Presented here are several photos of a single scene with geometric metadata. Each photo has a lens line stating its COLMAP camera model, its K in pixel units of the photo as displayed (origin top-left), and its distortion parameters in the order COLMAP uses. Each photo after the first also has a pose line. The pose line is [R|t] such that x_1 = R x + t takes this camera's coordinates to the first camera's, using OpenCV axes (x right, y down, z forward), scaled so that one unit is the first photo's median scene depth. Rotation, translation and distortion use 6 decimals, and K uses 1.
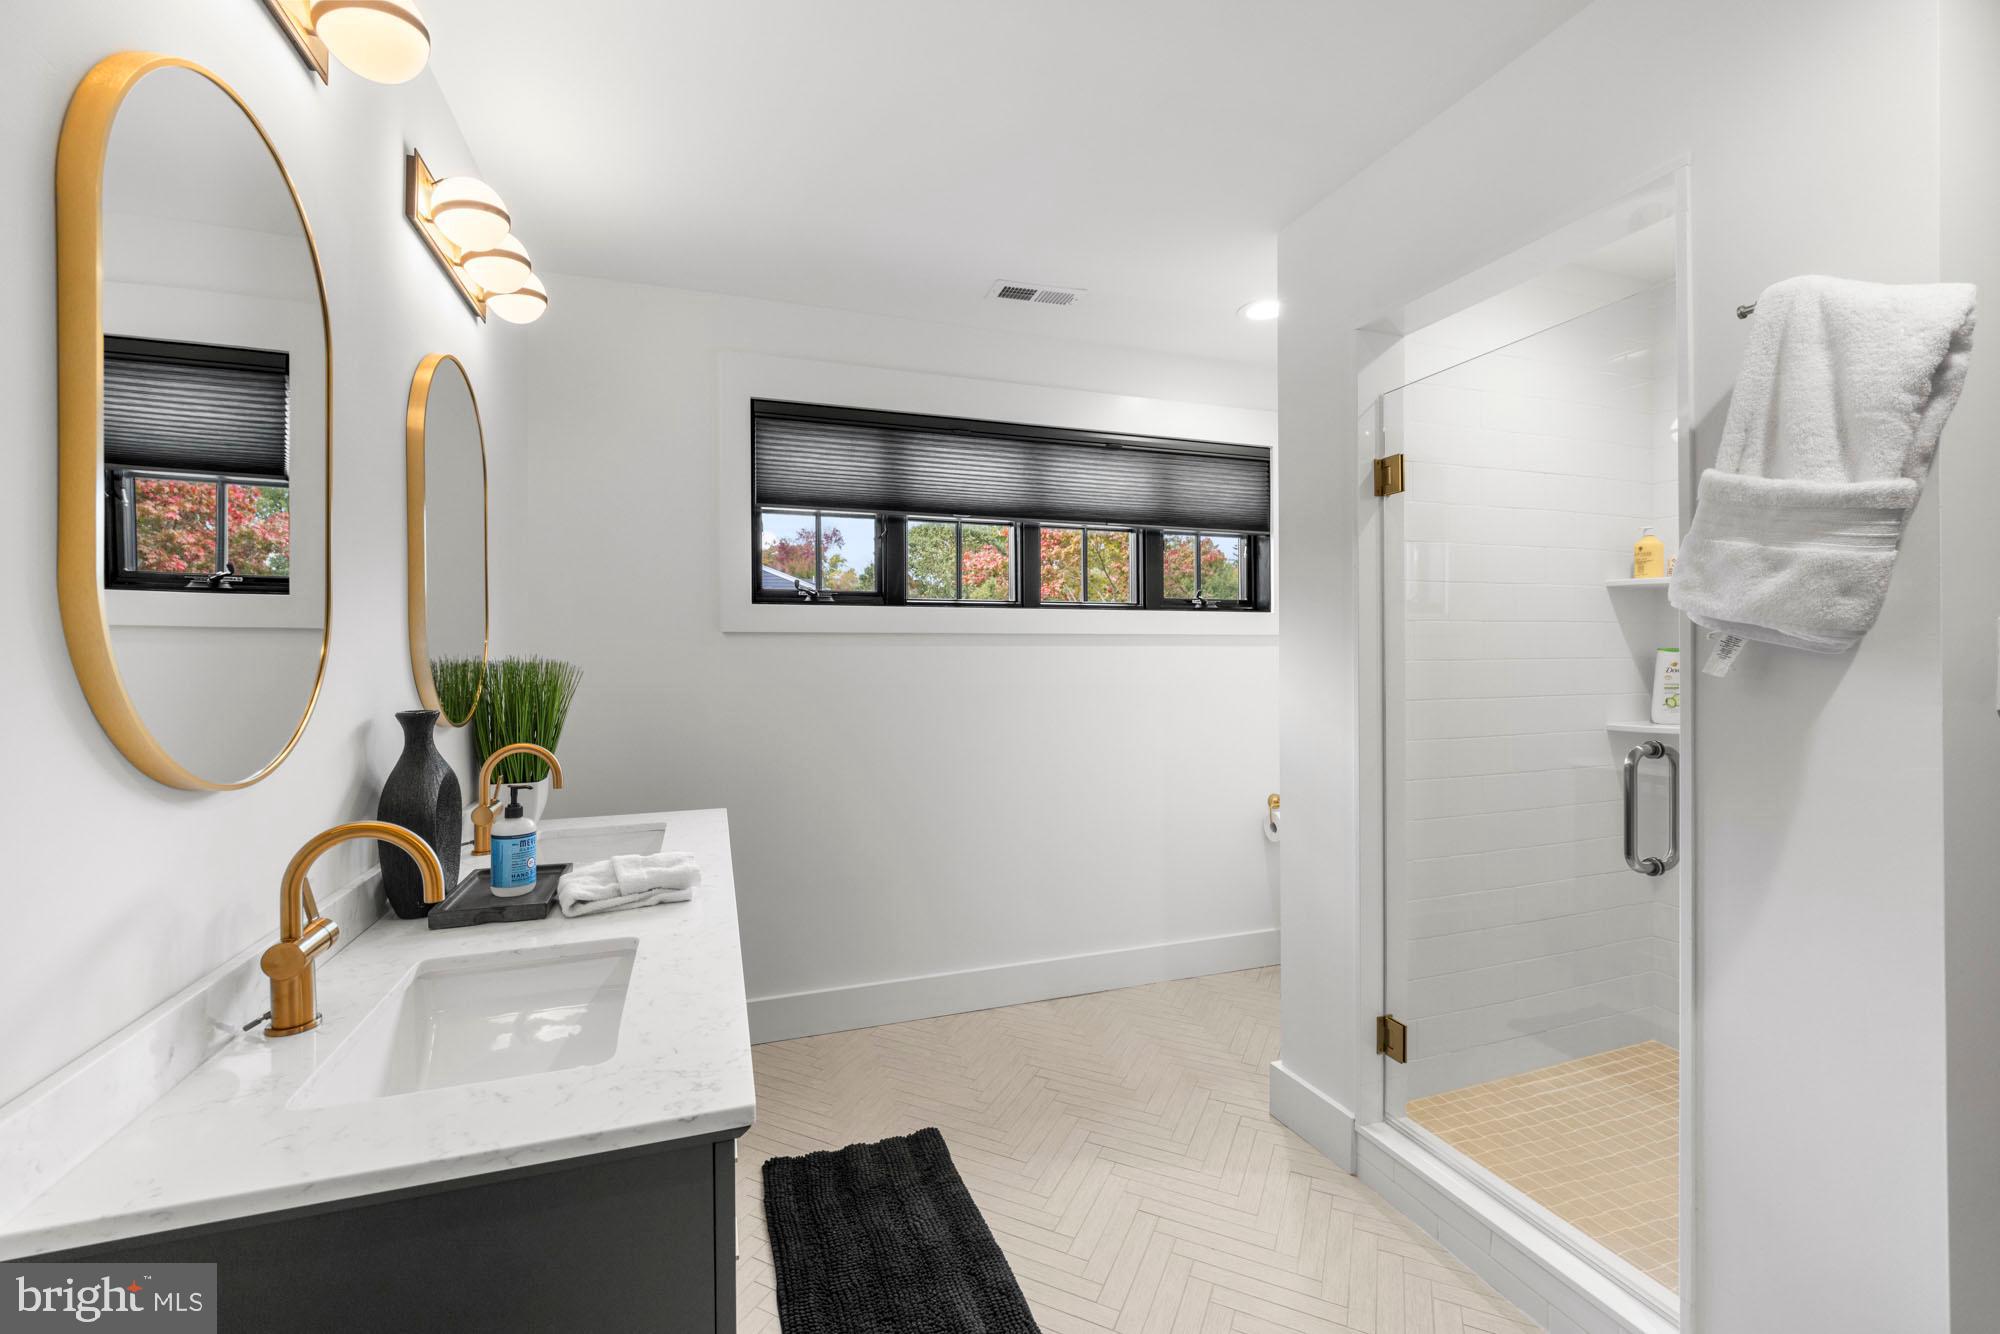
lens RADIAL K [[855.1, 0, 1000.1], [0, 855.1, 656.3], [0, 0, 1]] dist [0.000505, 0.000007]
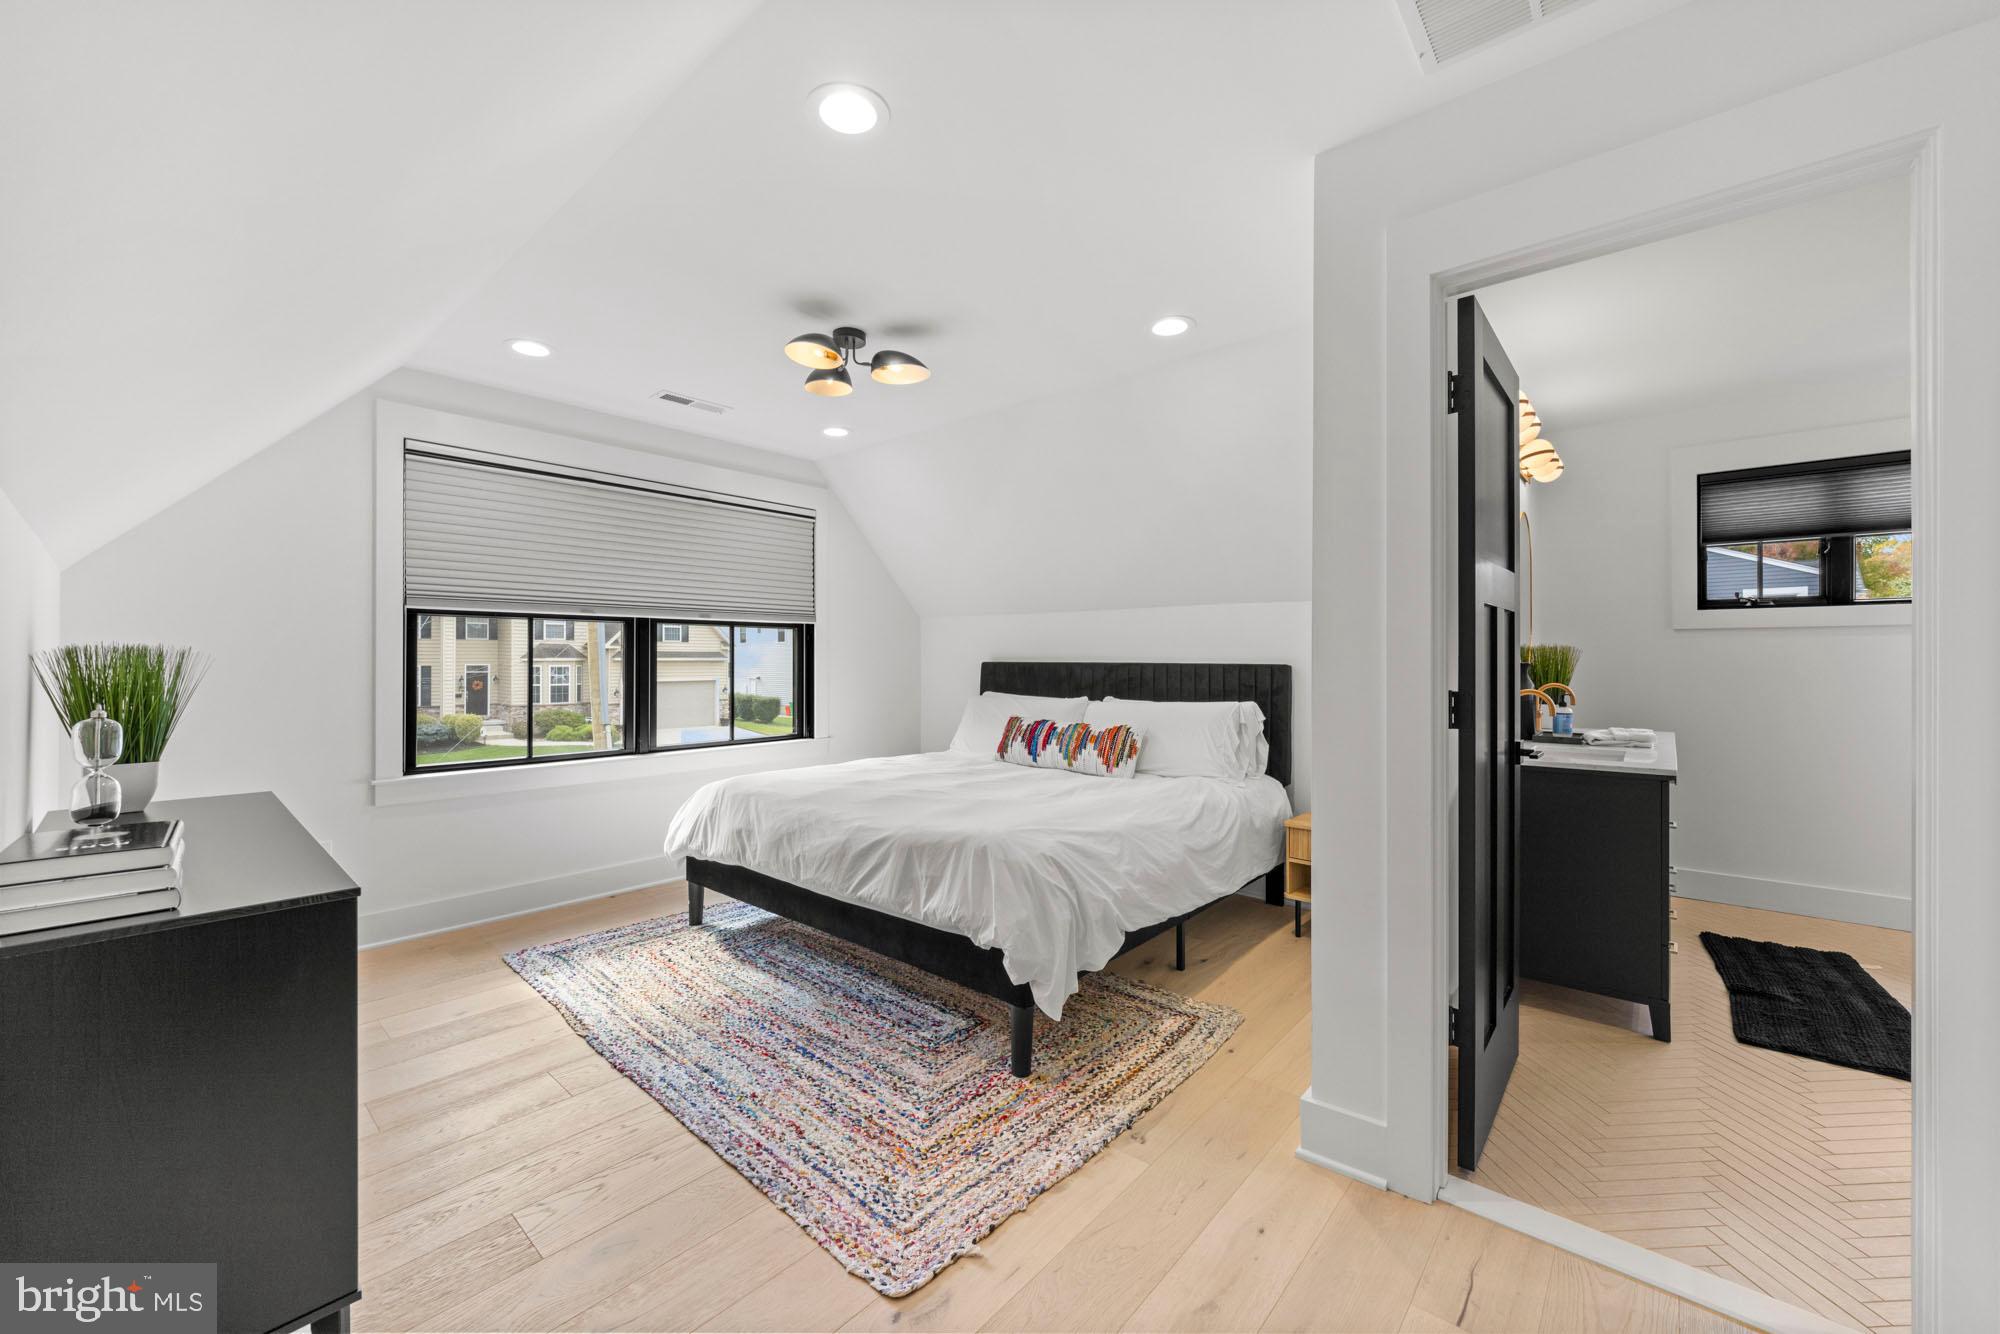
lens RADIAL K [[785.4, 0, 993.9], [0, 785.4, 660.6], [0, 0, 1]] dist [0.001709, 0.000048]
pose [[0.515189, 0.000362, -0.857077, 0.261573], [-0.004331, 0.999988, -0.002181, 0.036305], [0.857066, 0.004836, 0.515184, -0.785736]]
